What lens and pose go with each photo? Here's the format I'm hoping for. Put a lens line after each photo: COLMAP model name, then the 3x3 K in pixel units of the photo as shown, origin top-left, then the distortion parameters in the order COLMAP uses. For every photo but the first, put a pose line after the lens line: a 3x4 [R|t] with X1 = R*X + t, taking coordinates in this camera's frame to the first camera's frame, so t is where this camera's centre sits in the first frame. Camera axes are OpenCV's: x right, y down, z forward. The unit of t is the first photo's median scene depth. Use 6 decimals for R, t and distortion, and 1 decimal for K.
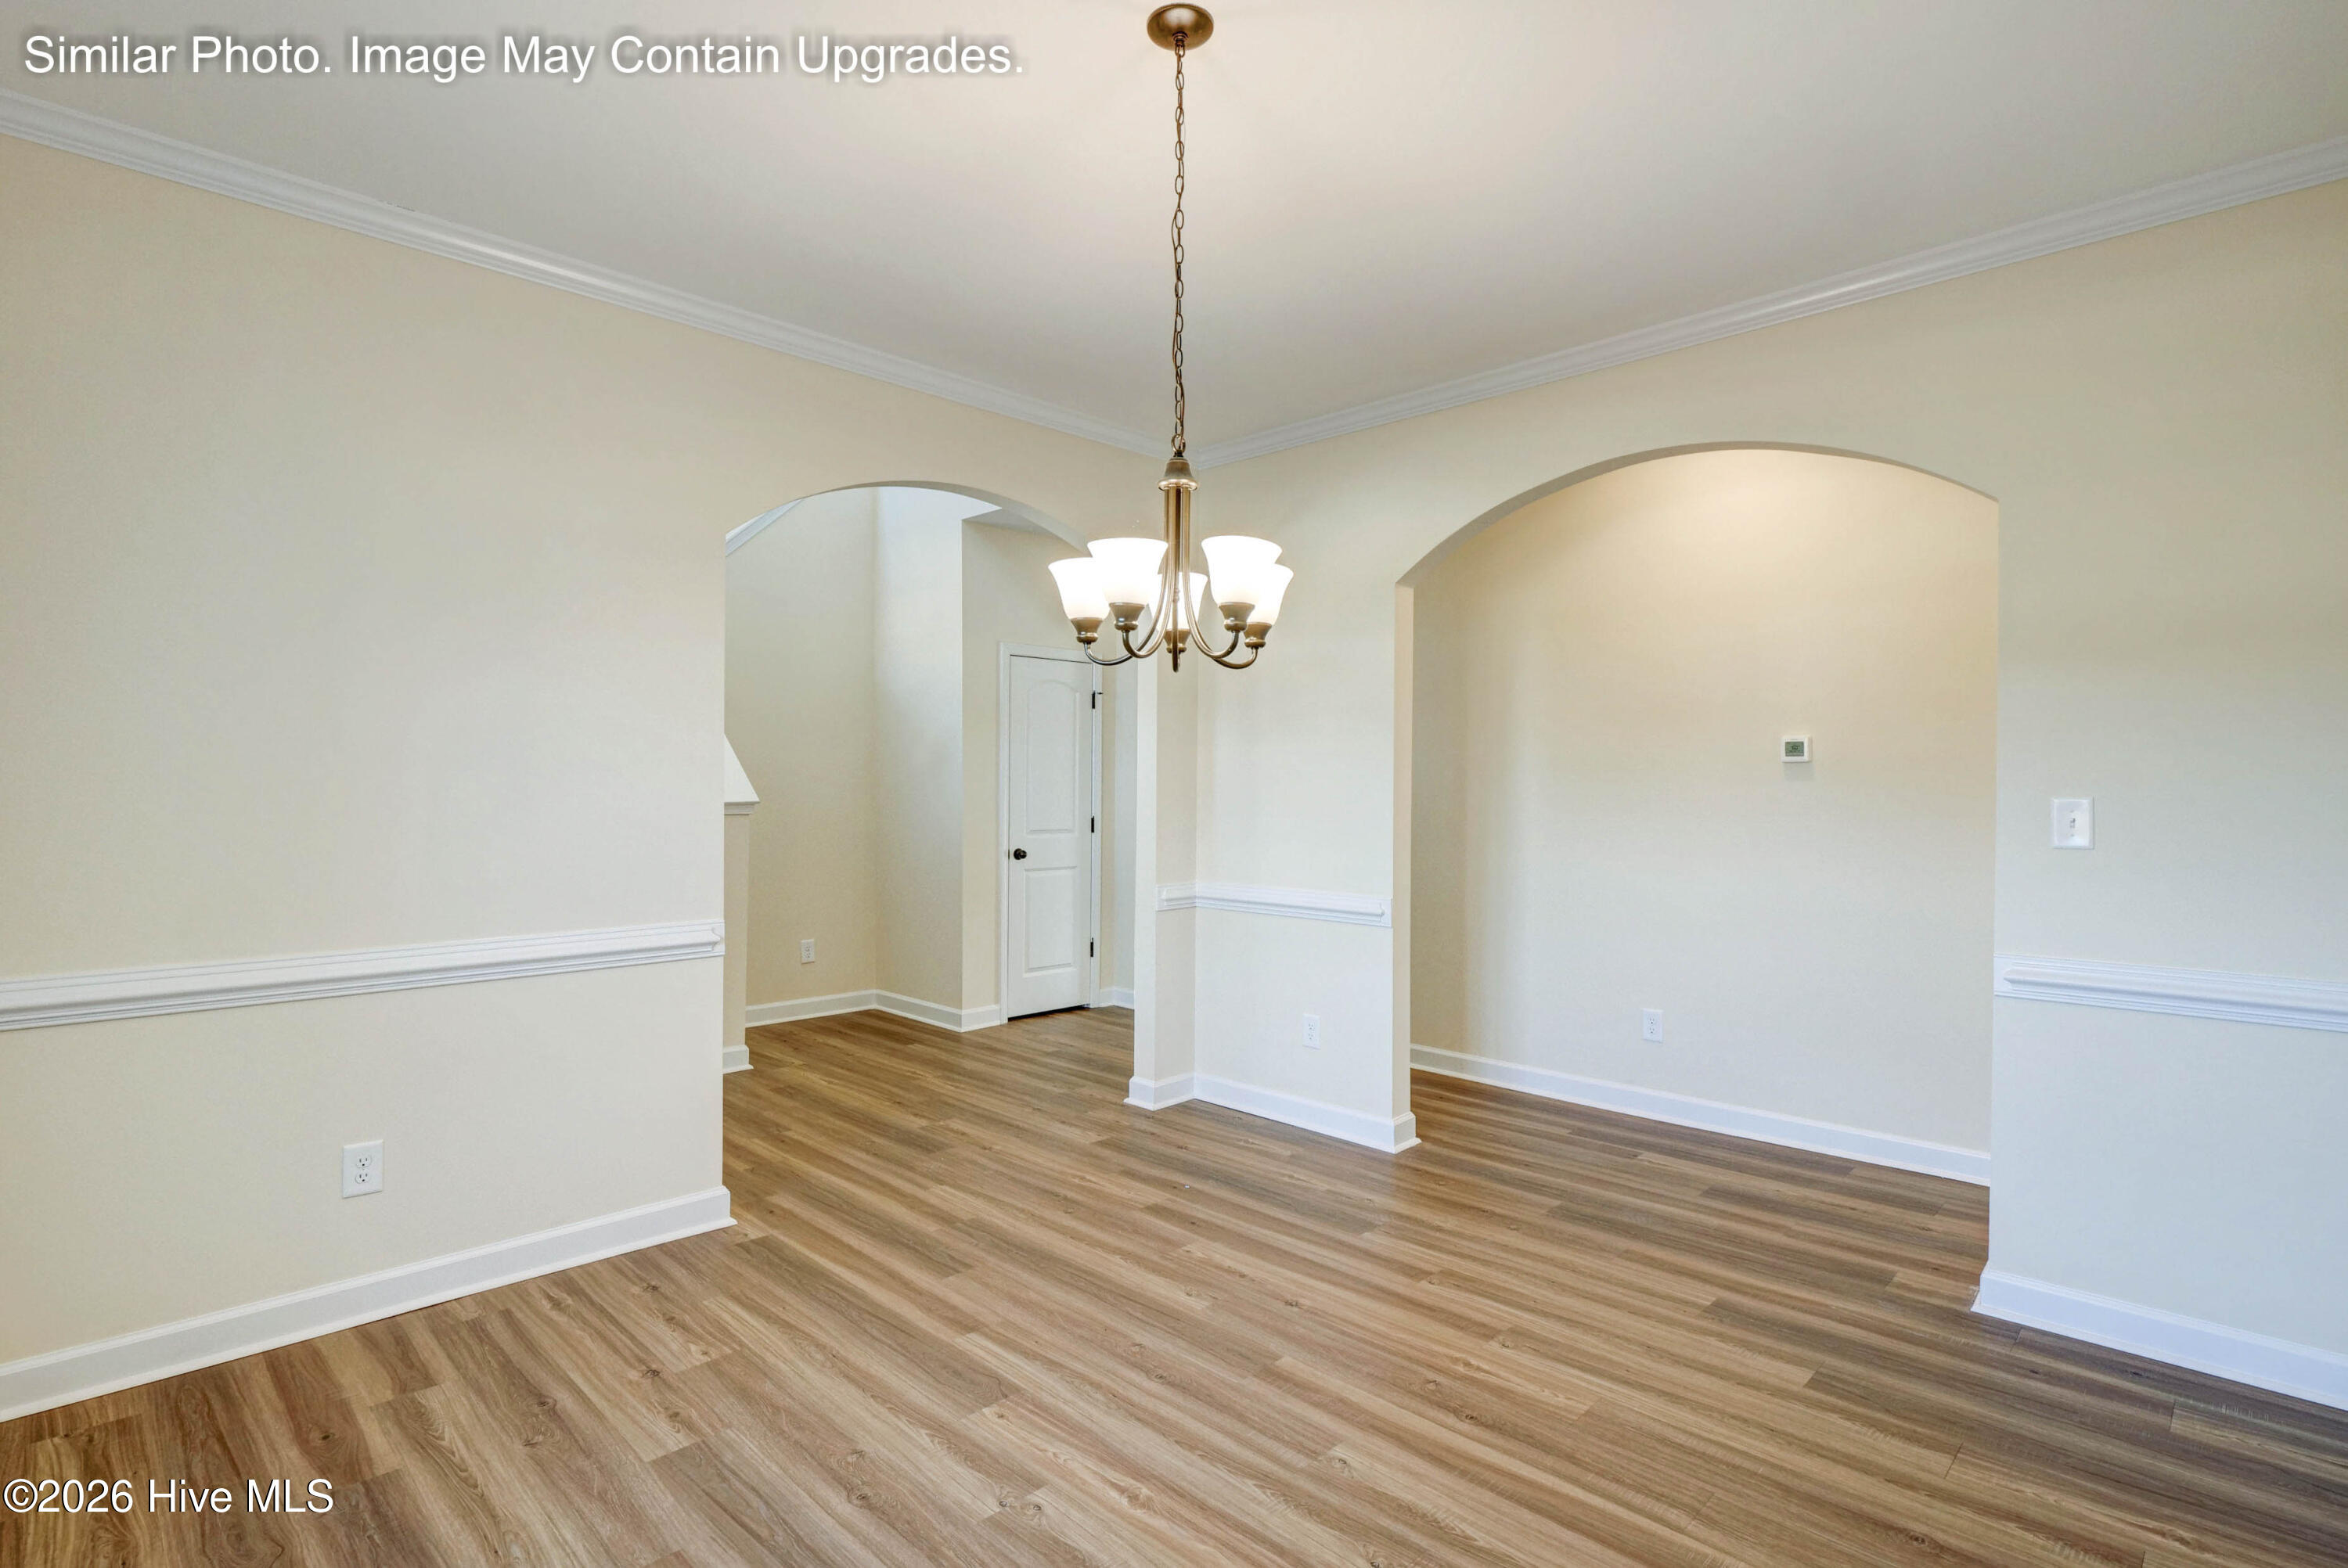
lens RADIAL K [[1136.8, 0, 1172.3], [0, 1136.8, 782.6], [0, 0, 1]] dist [-0.001811, -0.000957]
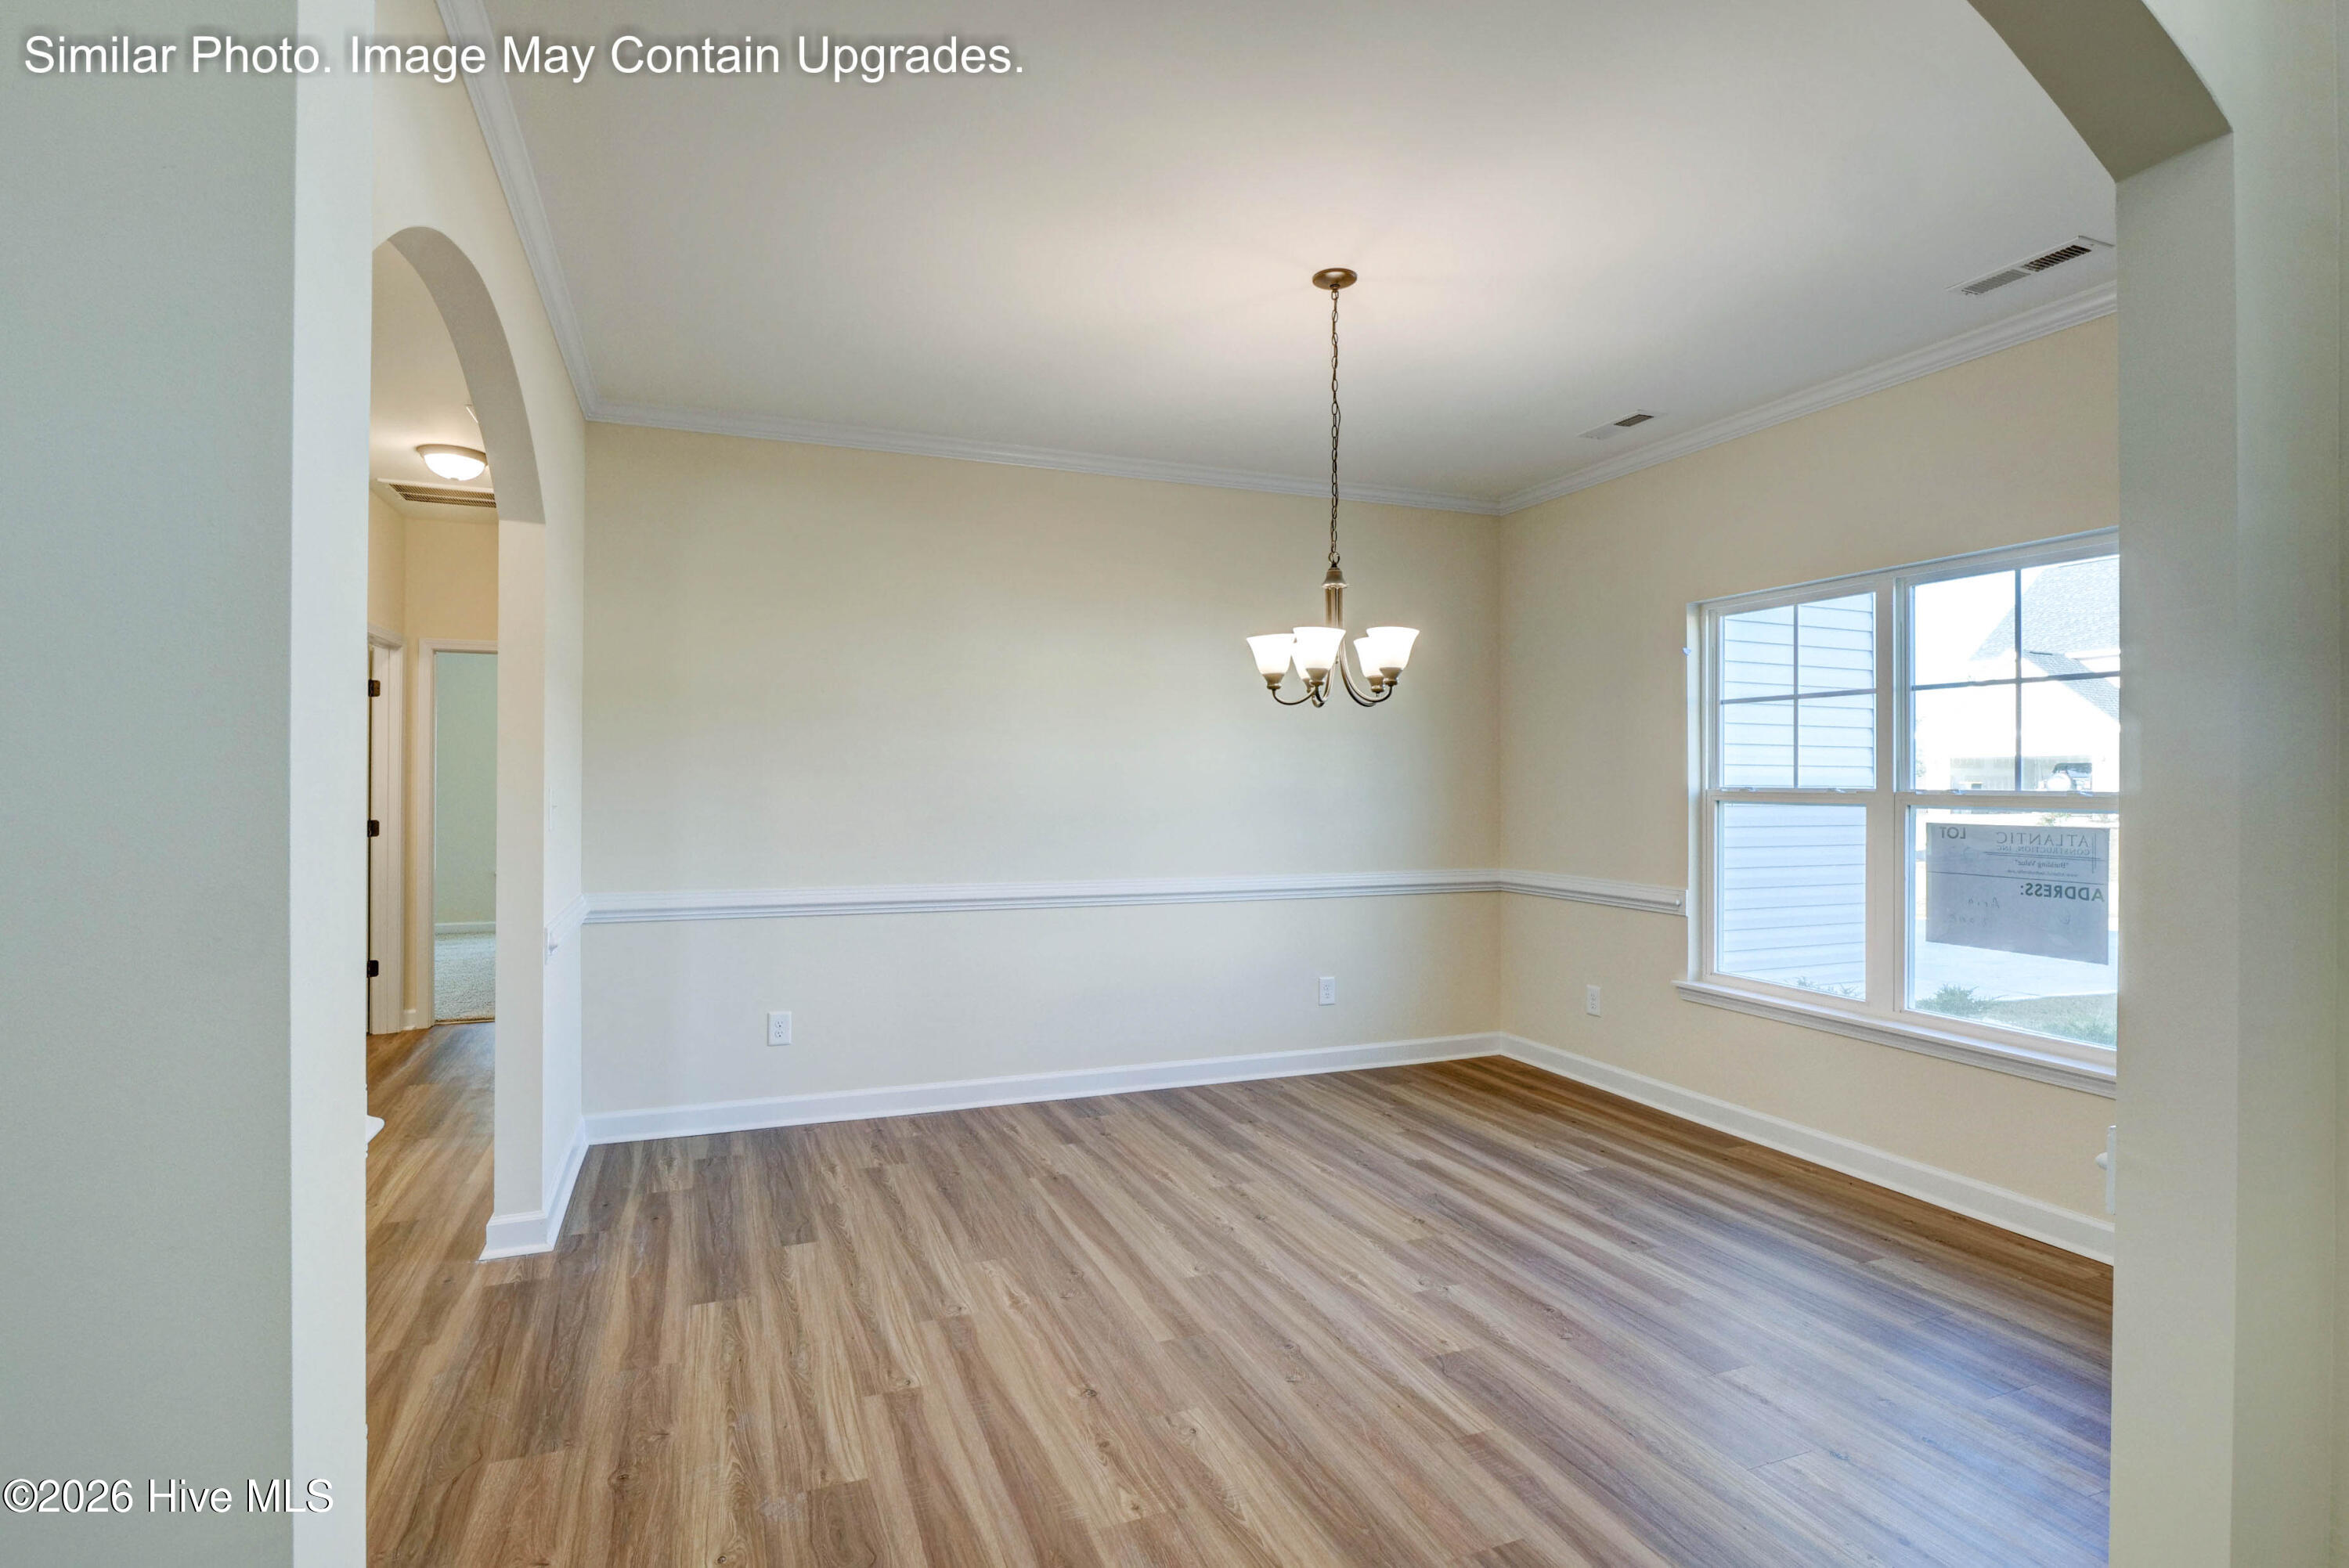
lens RADIAL K [[1137.4, 0, 1174.1], [0, 1137.4, 783.5], [0, 0, 1]] dist [-0.001811, -0.000957]
pose [[-0.917043, -0.010564, 0.398648, -0.300737], [-0.010868, 0.999940, 0.001498, 0.000954], [-0.398640, -0.002959, -0.917103, 1.842072]]
